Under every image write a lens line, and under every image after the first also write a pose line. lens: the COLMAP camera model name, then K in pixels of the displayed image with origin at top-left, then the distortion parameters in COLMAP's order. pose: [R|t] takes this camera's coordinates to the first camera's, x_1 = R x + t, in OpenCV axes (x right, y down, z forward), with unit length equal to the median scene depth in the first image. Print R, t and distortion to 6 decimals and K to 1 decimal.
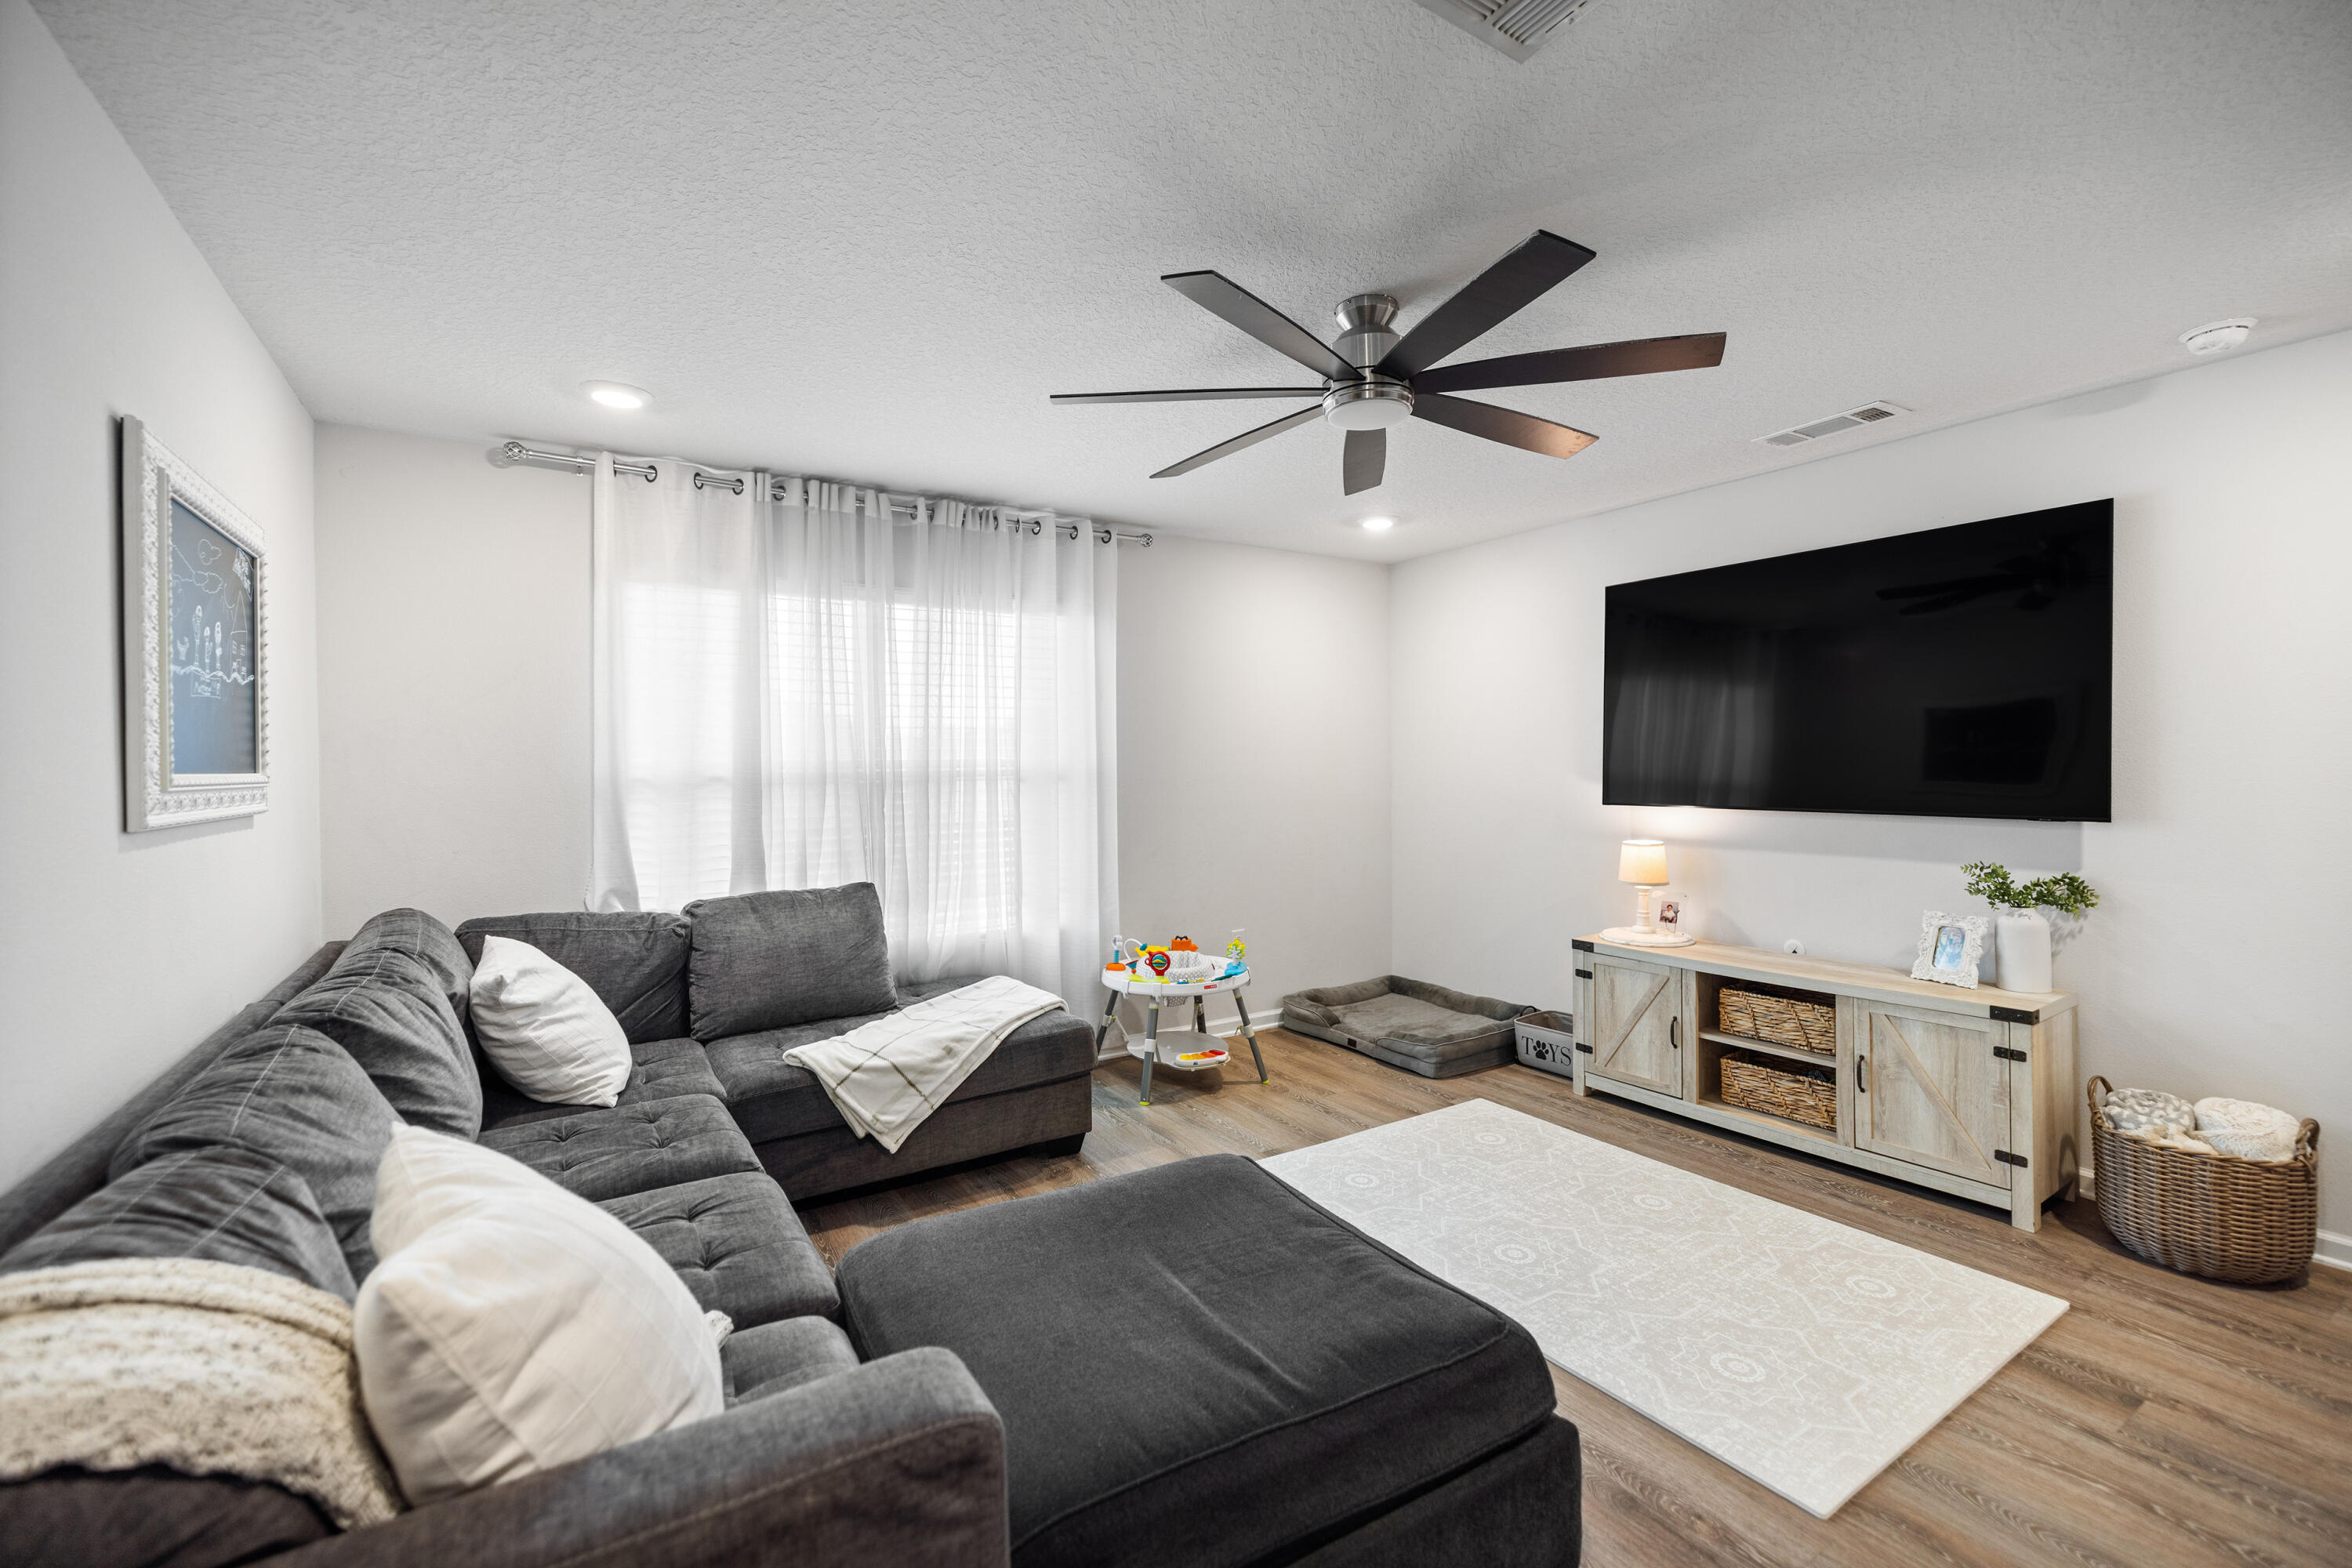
lens RADIAL K [[989.5, 0, 1187.2], [0, 989.5, 778.4], [0, 0, 1]] dist [-0.002439, -0.000502]
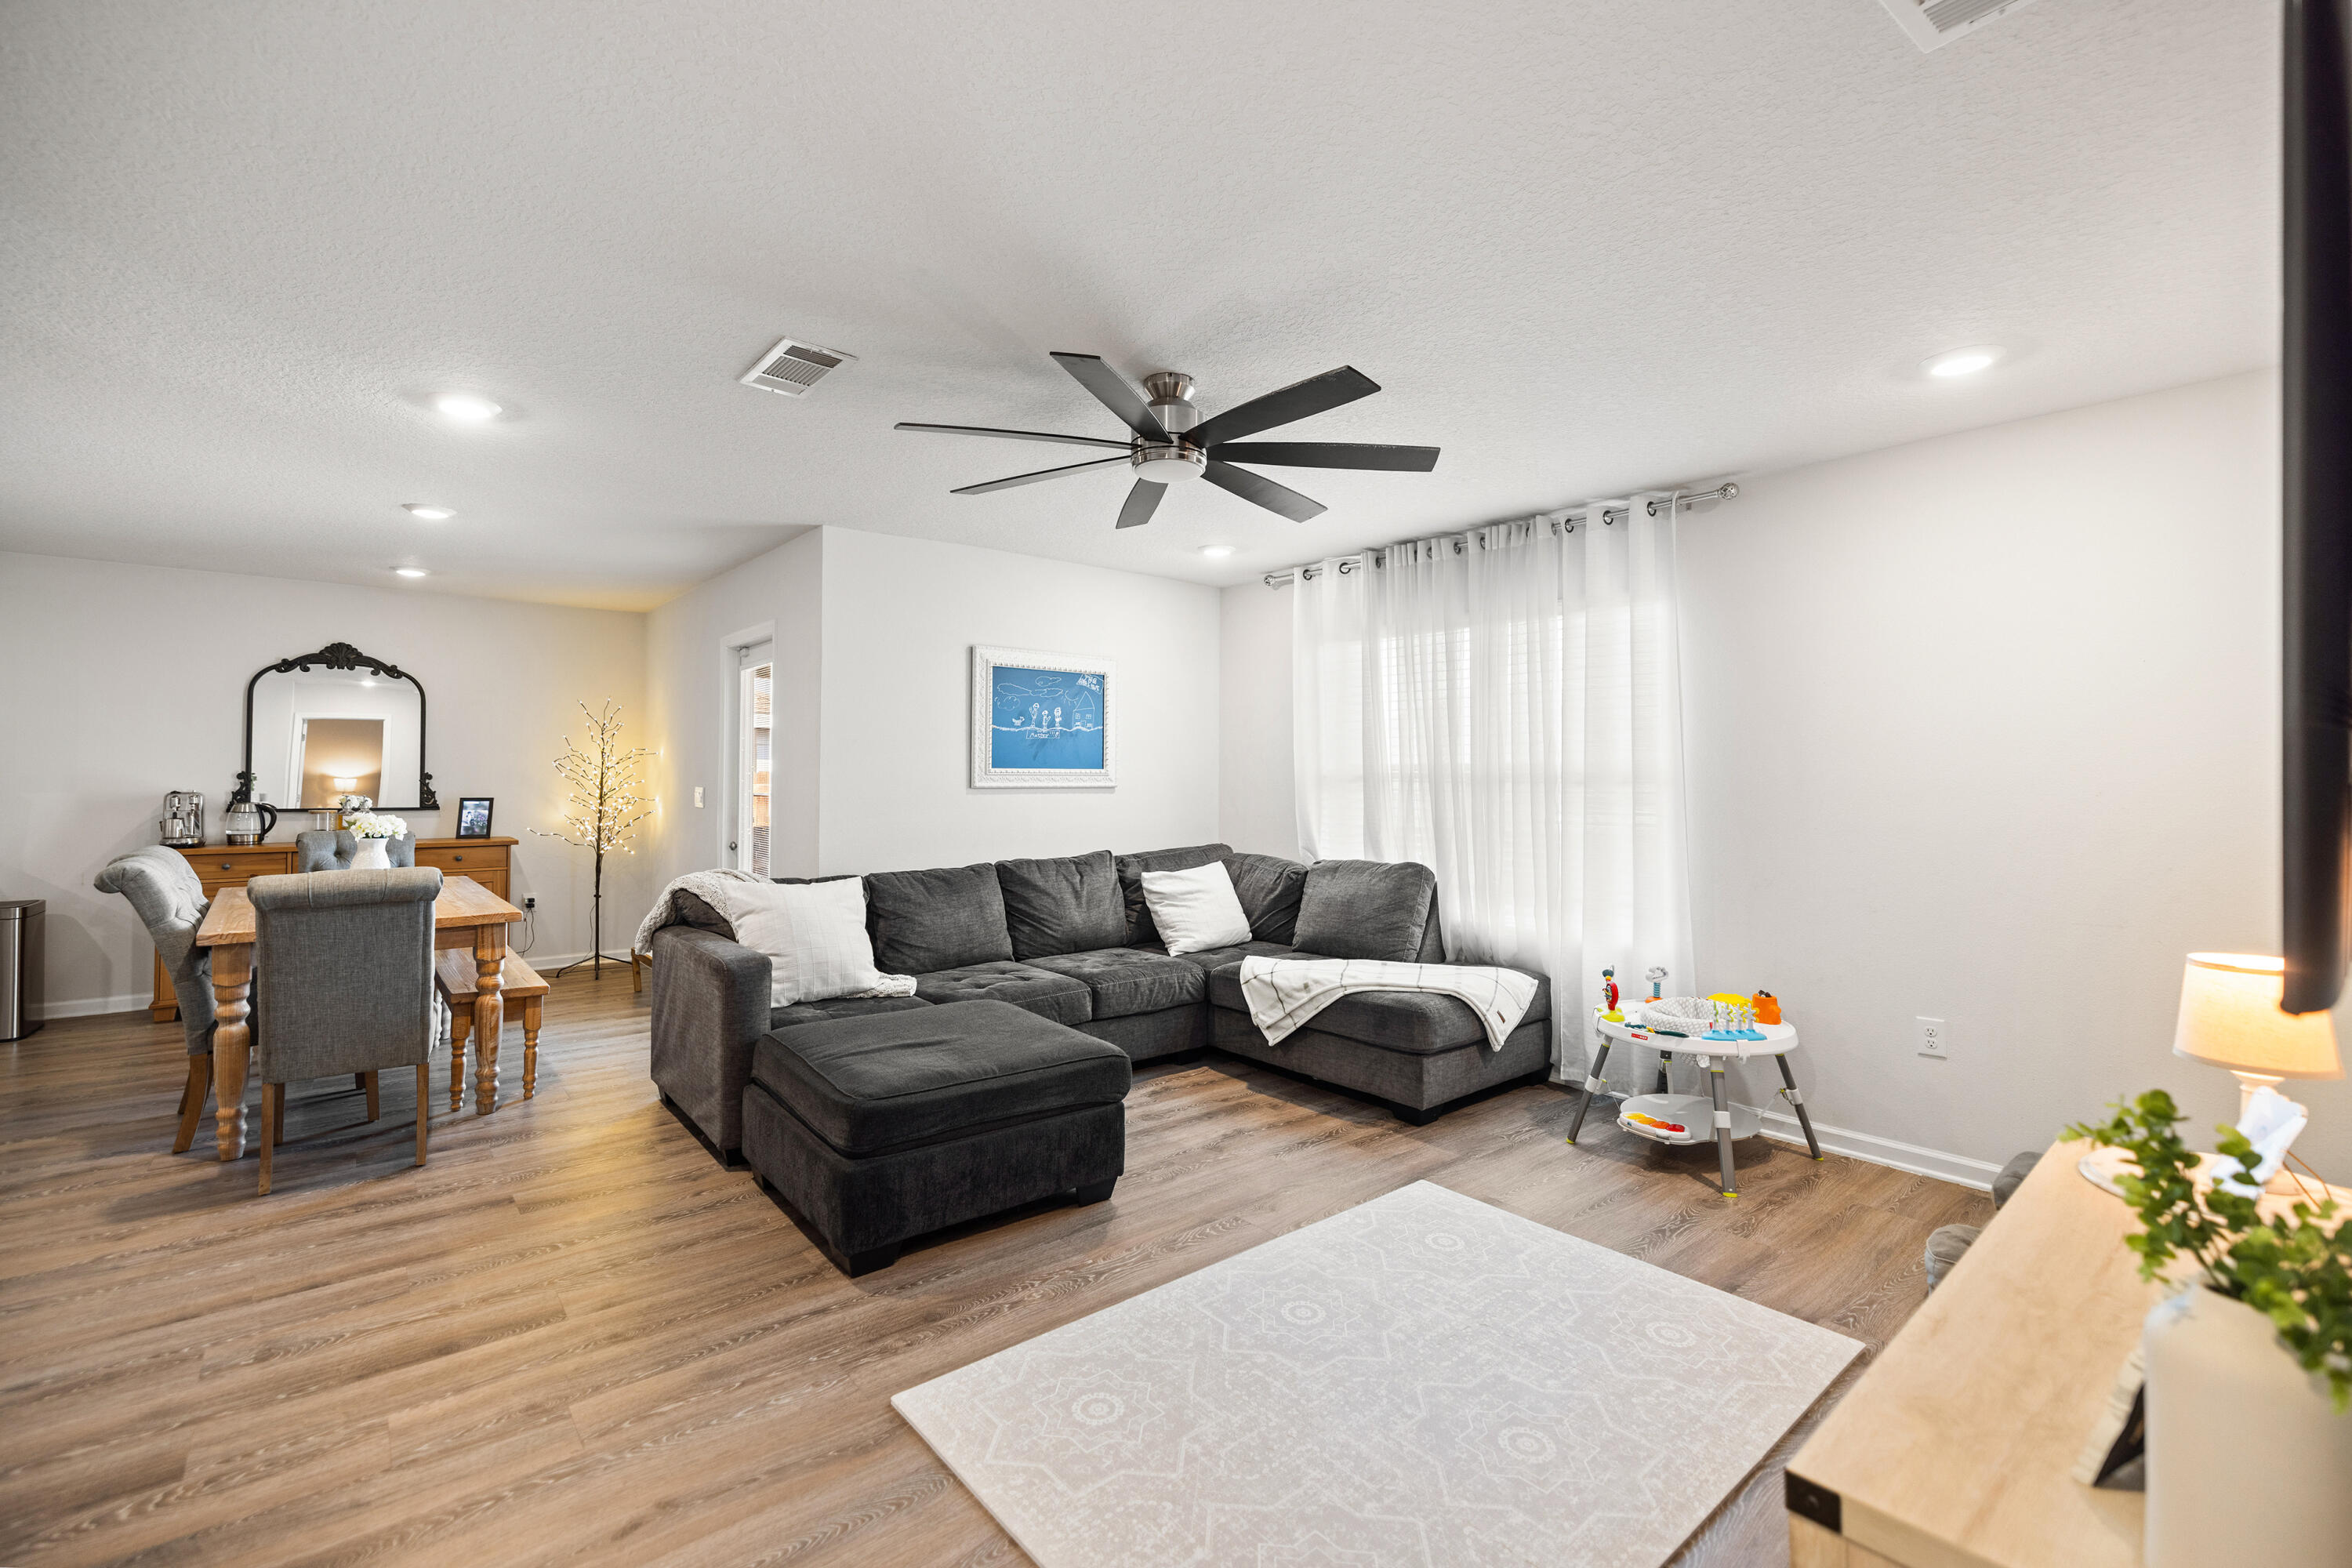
lens RADIAL K [[1012.1, 0, 1161.9], [0, 1012.1, 759.6], [0, 0, 1]] dist [0.001277, 0.000684]
pose [[0.119990, -0.007679, -0.992745, 1.073640], [-0.018803, 0.999773, -0.010006, -0.005041], [0.992597, 0.019868, 0.119818, 0.659542]]
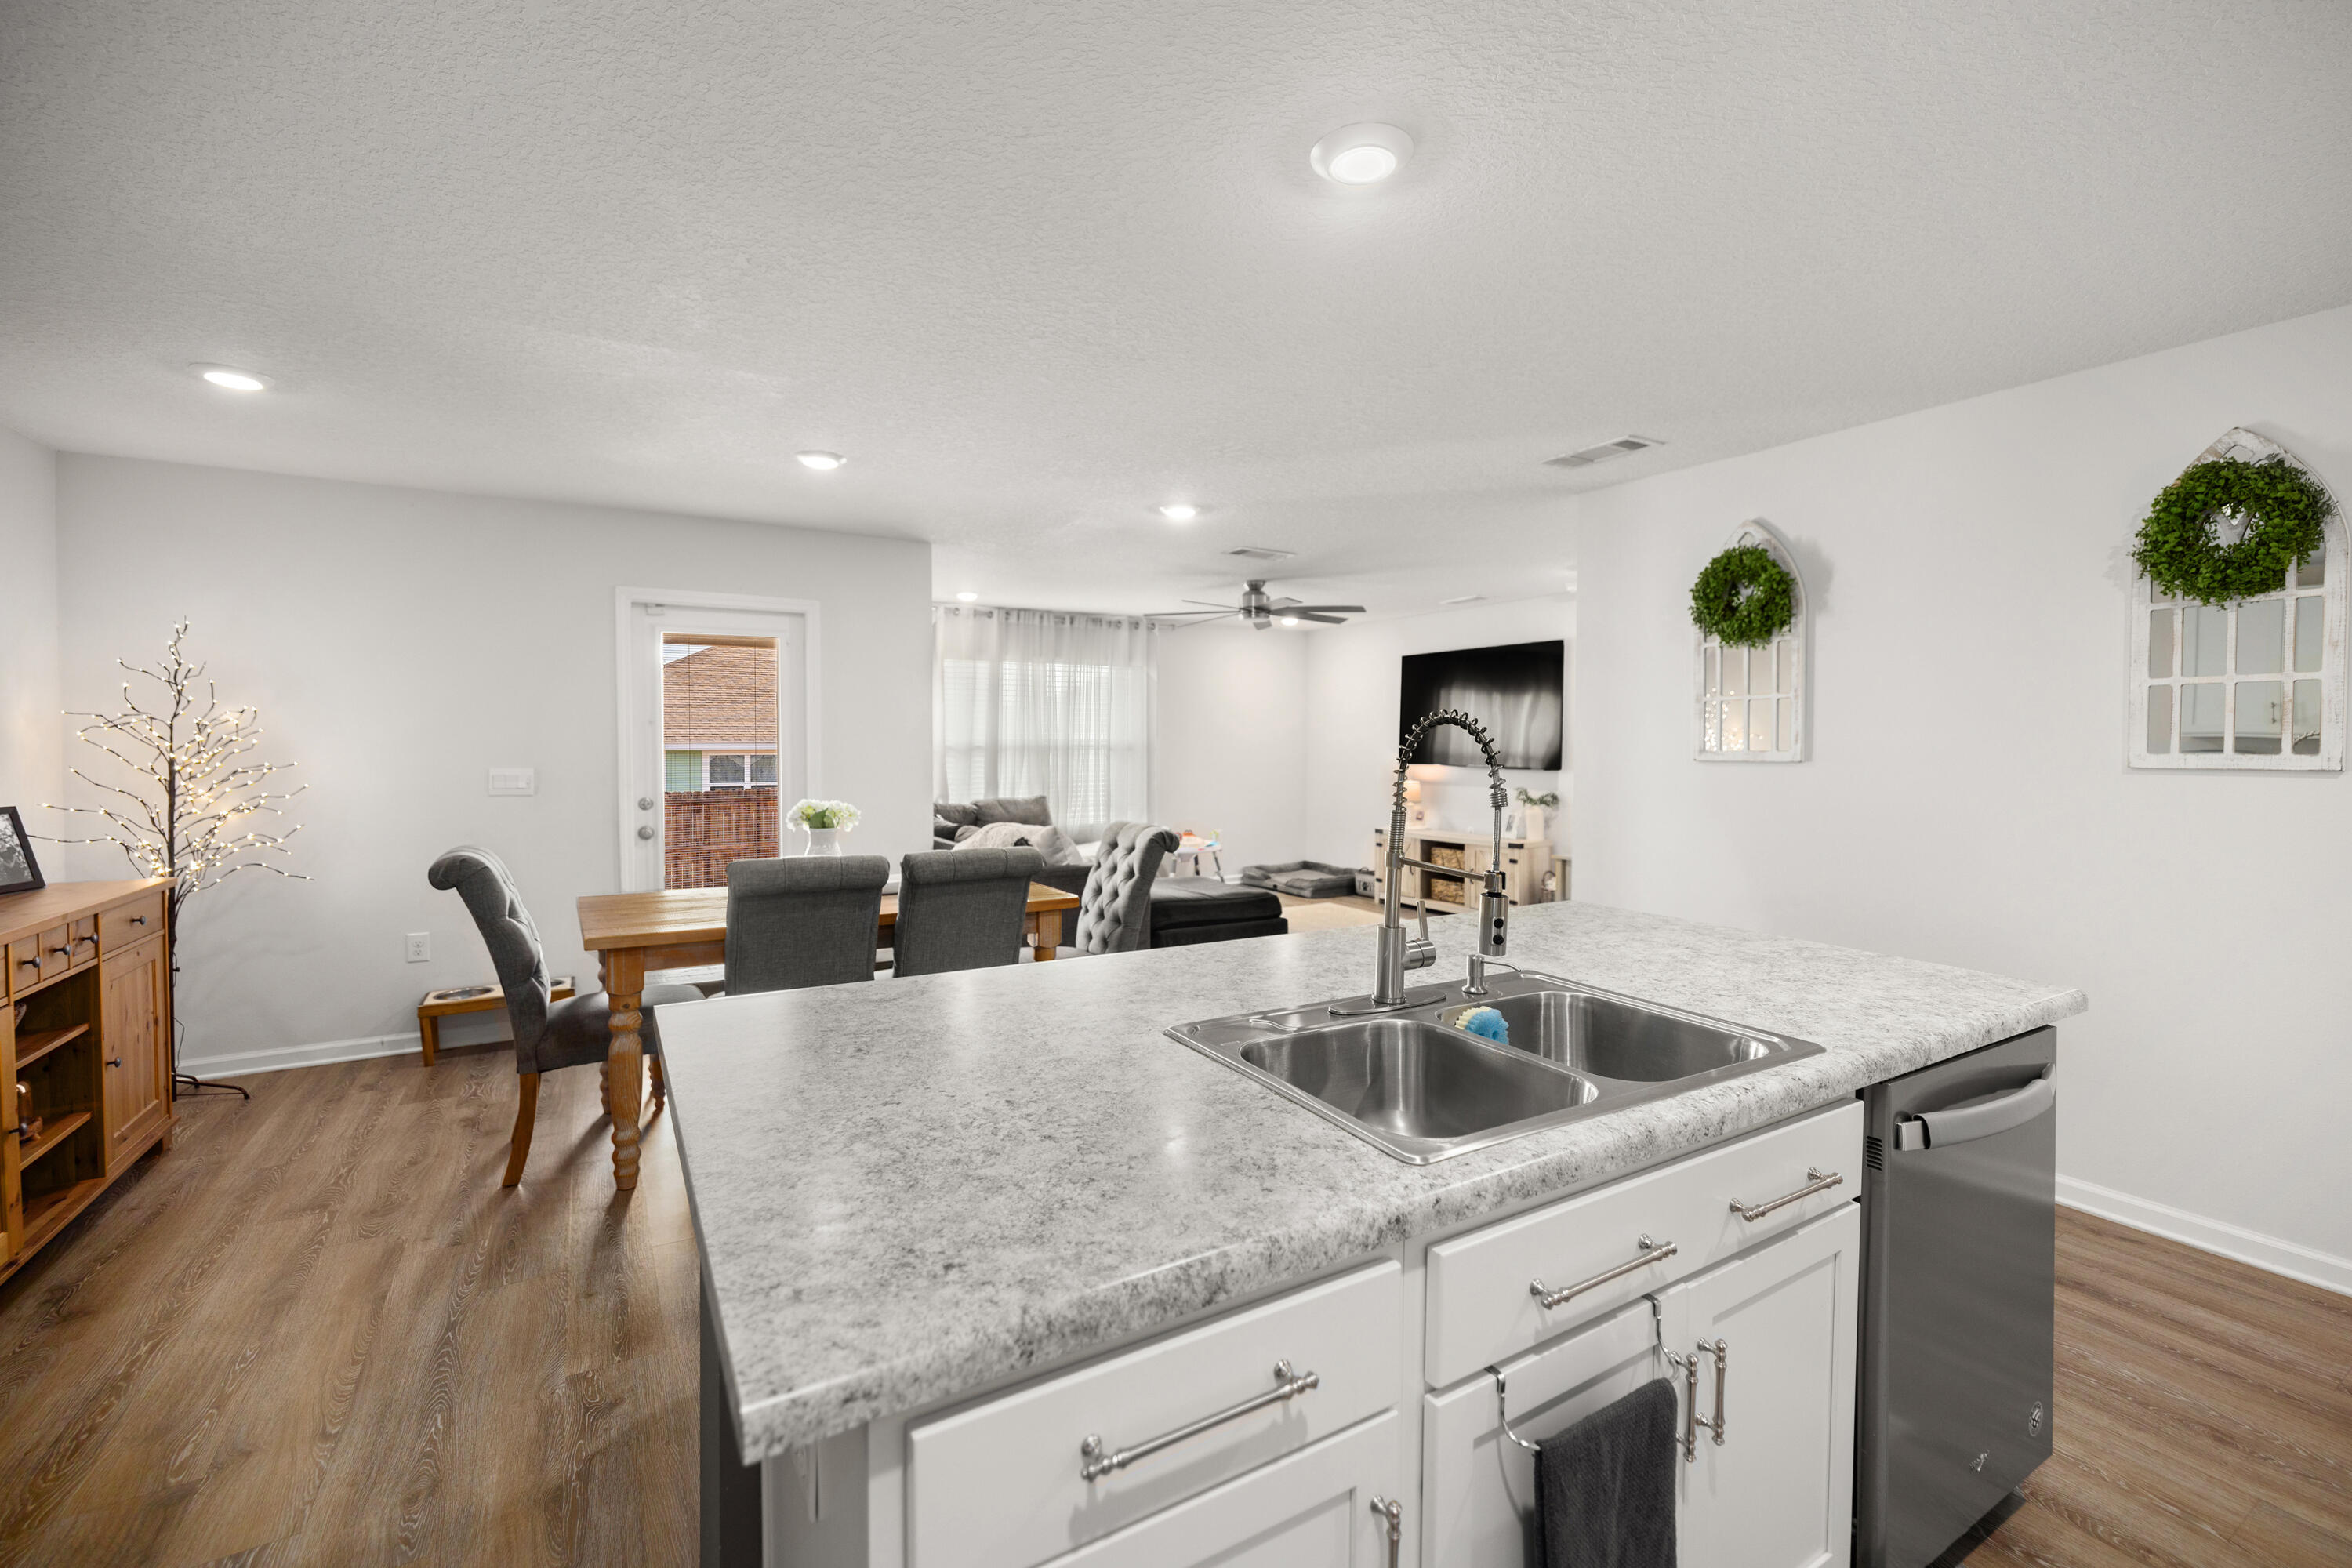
lens RADIAL K [[989.5, 0, 1173.5], [0, 989.5, 769.2], [0, 0, 1]] dist [-0.002439, -0.000502]
pose [[0.999542, 0.012230, -0.027674, 0.026323], [-0.011773, 0.999793, 0.016618, 0.010621], [0.027871, -0.016285, 0.999479, -1.424188]]
